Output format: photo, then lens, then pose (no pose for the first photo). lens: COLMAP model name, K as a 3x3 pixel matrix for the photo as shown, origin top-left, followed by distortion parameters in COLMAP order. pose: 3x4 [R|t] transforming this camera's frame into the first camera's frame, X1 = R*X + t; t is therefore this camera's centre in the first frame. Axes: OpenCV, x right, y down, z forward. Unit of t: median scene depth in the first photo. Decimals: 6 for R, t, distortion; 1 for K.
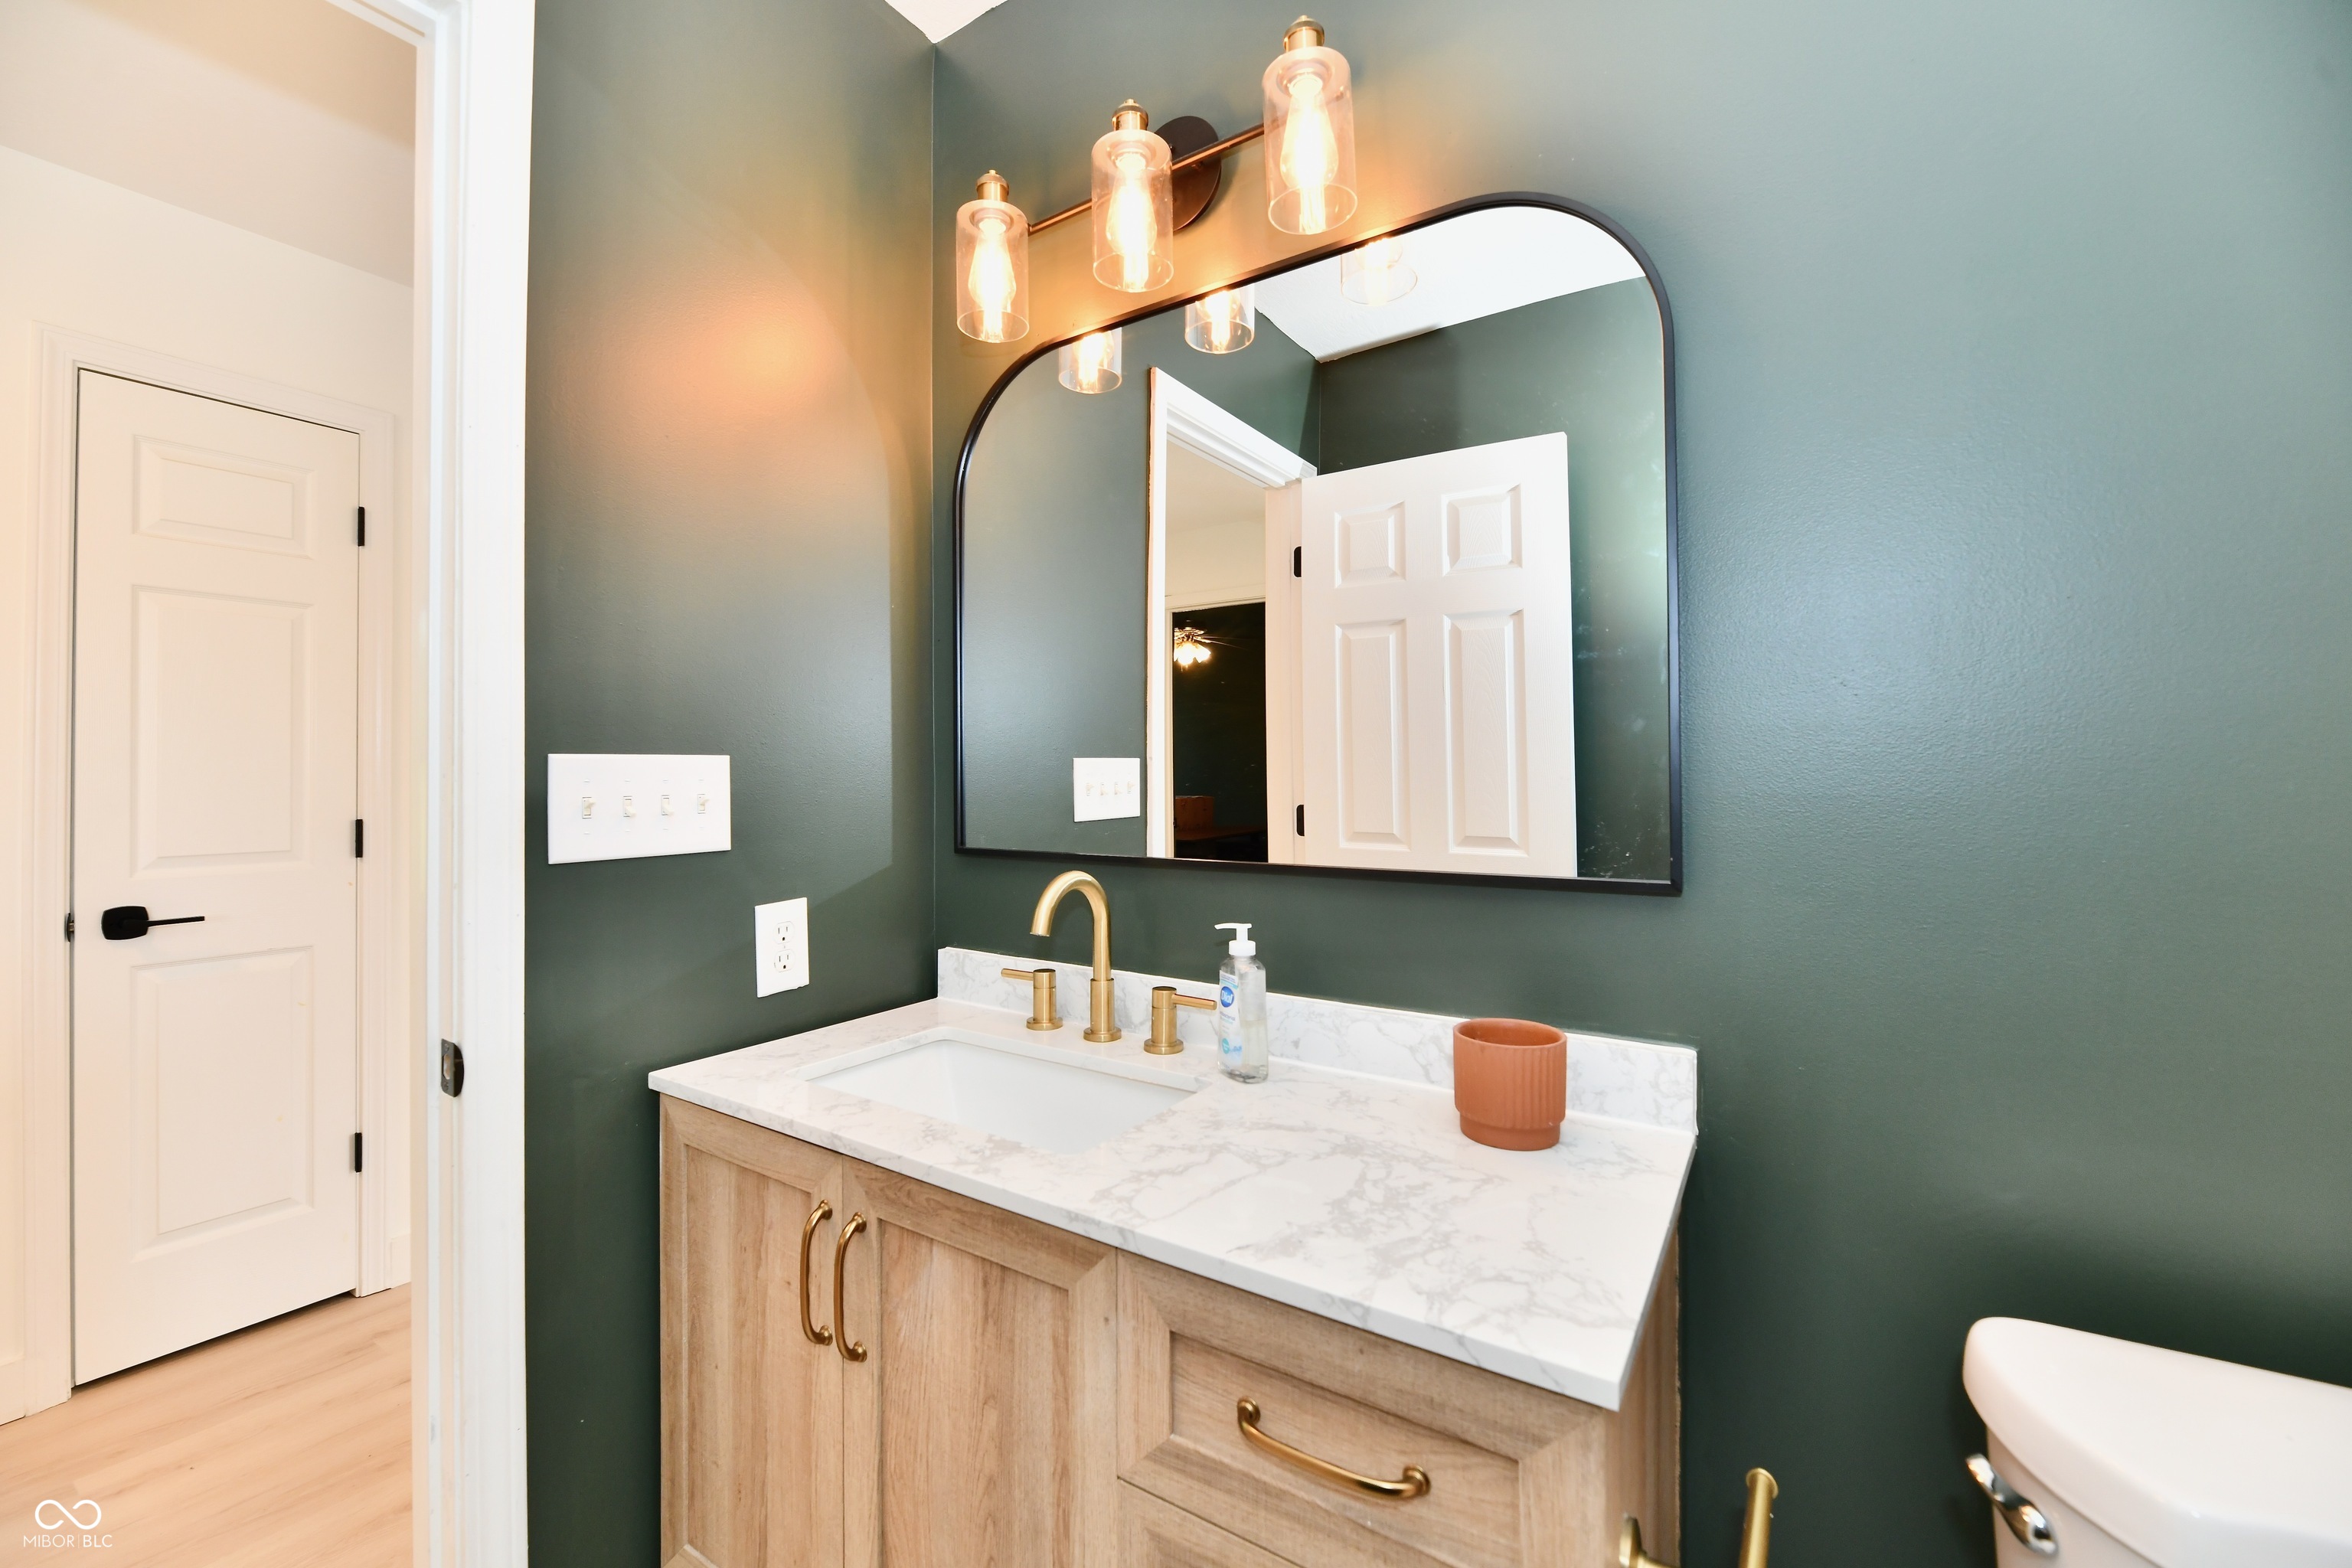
lens RADIAL K [[962.9, 0, 1169.0], [0, 962.9, 774.2], [0, 0, 1]] dist [-0.004352, -0.001093]
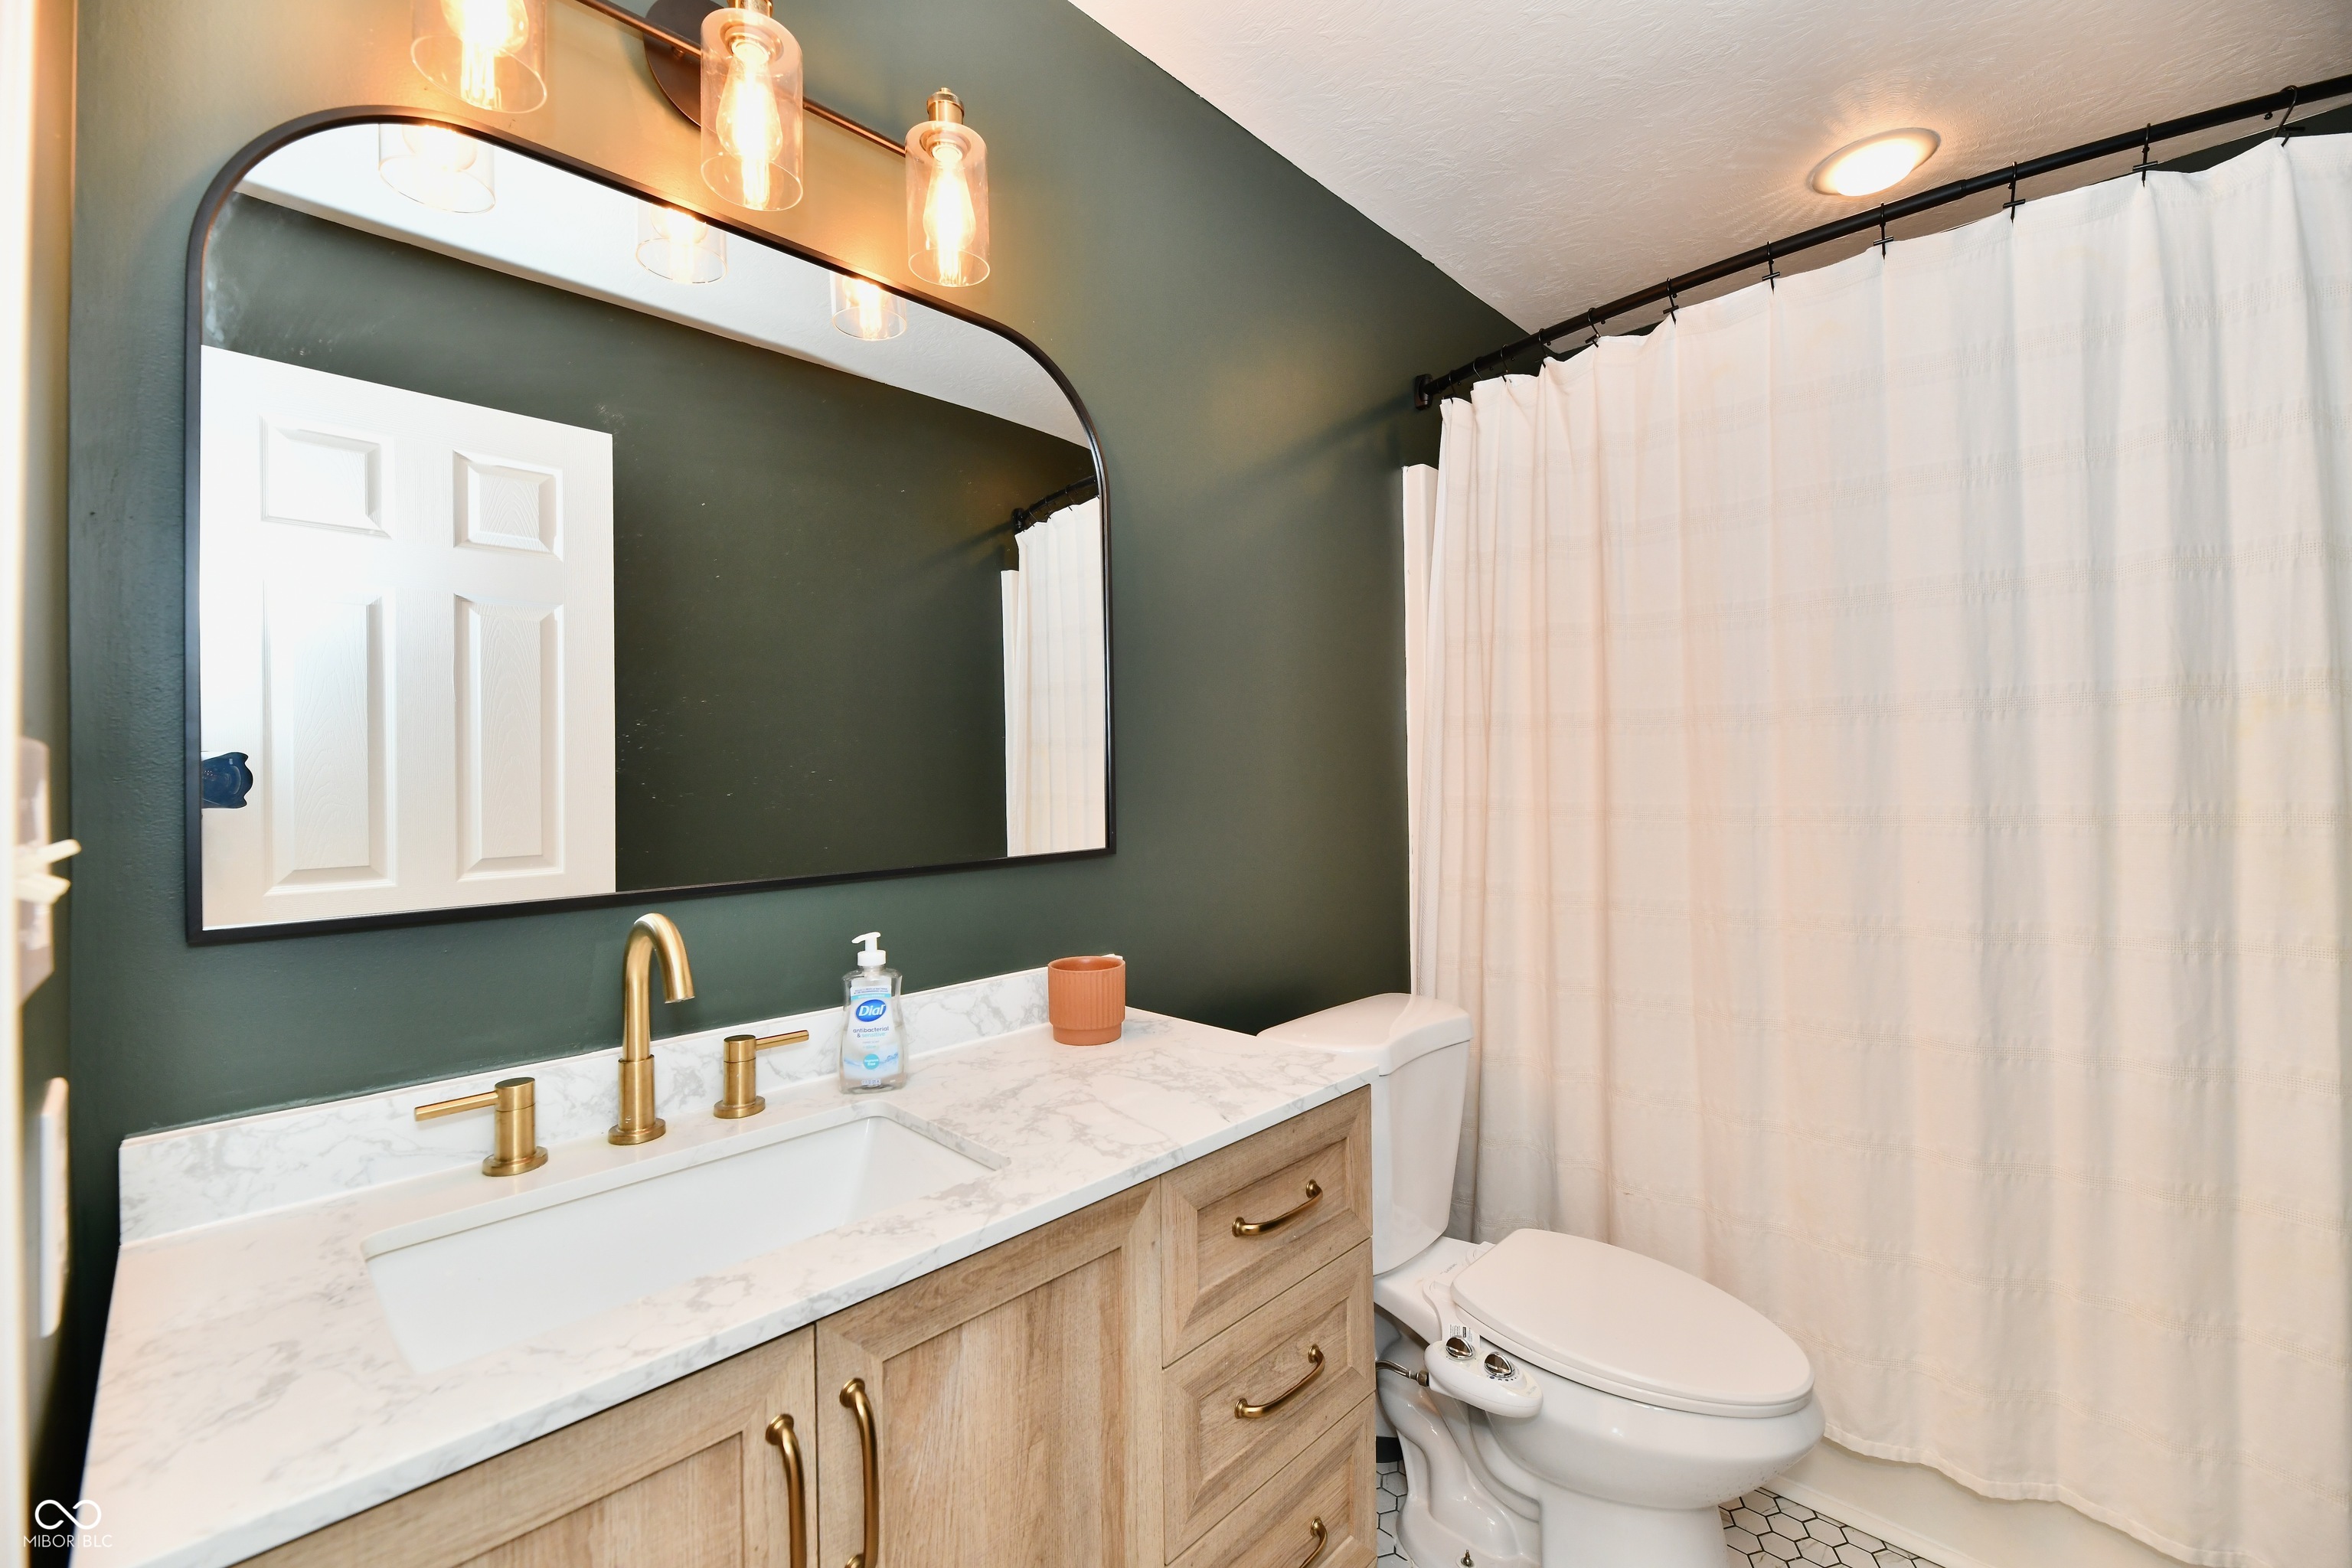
lens RADIAL K [[962.9, 0, 1169.8], [0, 962.9, 770.6], [0, 0, 1]] dist [-0.004352, -0.001093]
pose [[0.195533, 0.002302, 0.980695, -1.091311], [0.016392, 0.999850, -0.005615, -0.000335], [-0.980560, 0.017173, 0.195465, 0.669674]]
